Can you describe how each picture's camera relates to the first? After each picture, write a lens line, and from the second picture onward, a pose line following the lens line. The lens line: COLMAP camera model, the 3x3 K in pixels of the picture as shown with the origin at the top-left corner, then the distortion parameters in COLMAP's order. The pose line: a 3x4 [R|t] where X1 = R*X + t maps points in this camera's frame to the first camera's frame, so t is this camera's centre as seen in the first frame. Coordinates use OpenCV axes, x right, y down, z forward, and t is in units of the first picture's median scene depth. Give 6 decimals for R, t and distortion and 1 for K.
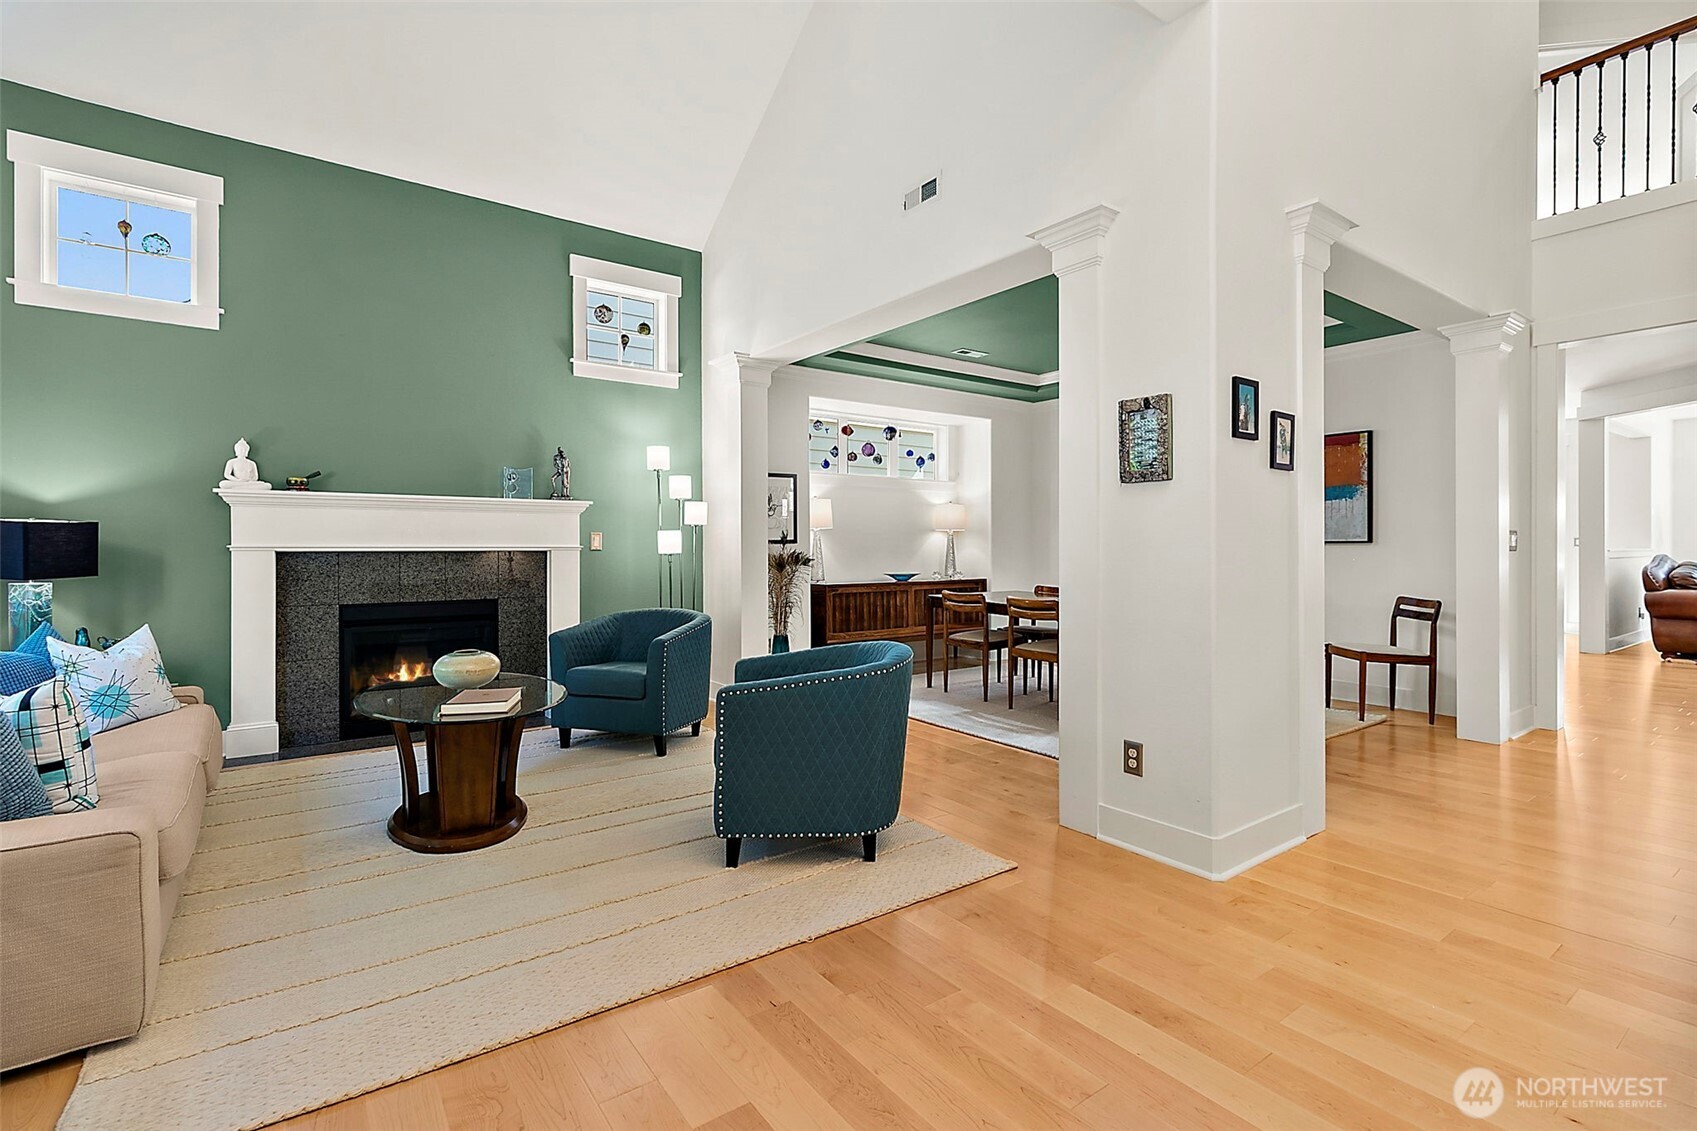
lens RADIAL K [[788.8, 0, 845.2], [0, 788.8, 560.7], [0, 0, 1]] dist [0.004133, 0.000803]
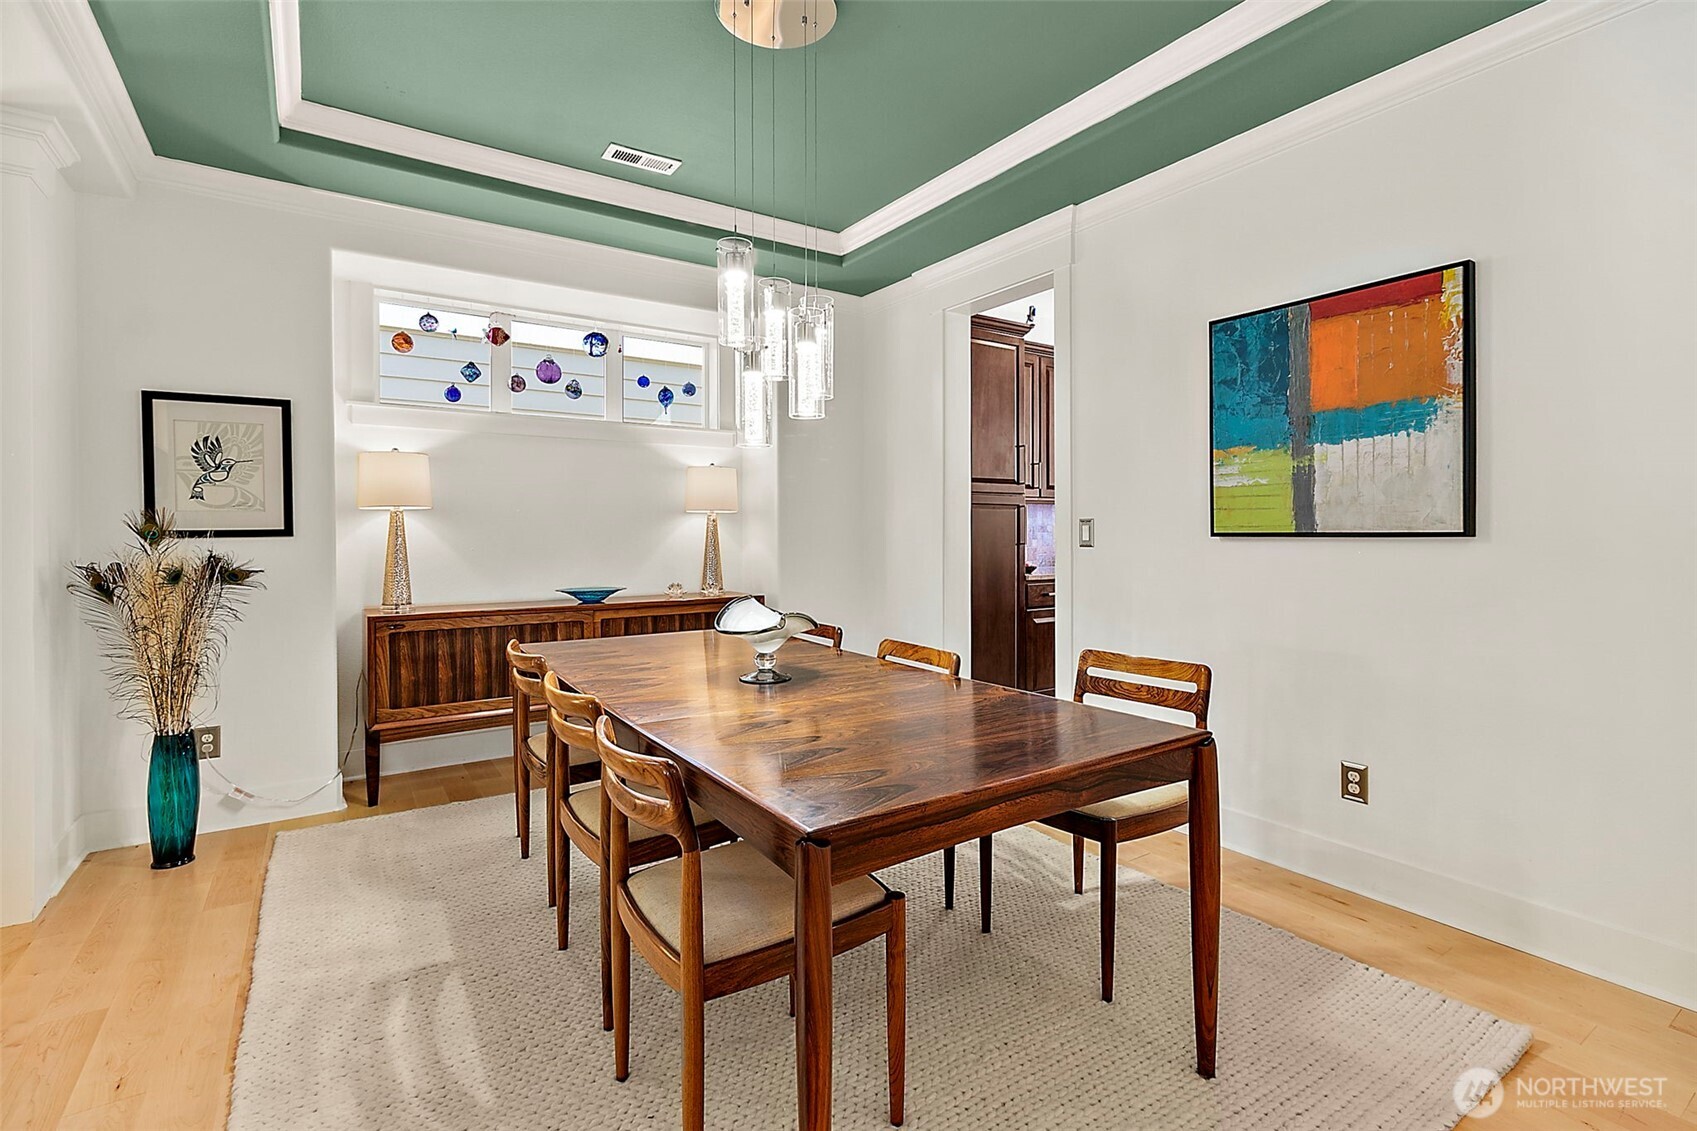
lens RADIAL K [[788.8, 0, 850.9], [0, 788.8, 551.4], [0, 0, 1]] dist [0.004133, 0.000803]
pose [[0.998809, -0.000518, -0.048785, 0.306030], [0.000816, 0.999981, 0.006087, -0.014611], [0.048781, -0.006119, 0.998791, 0.482298]]
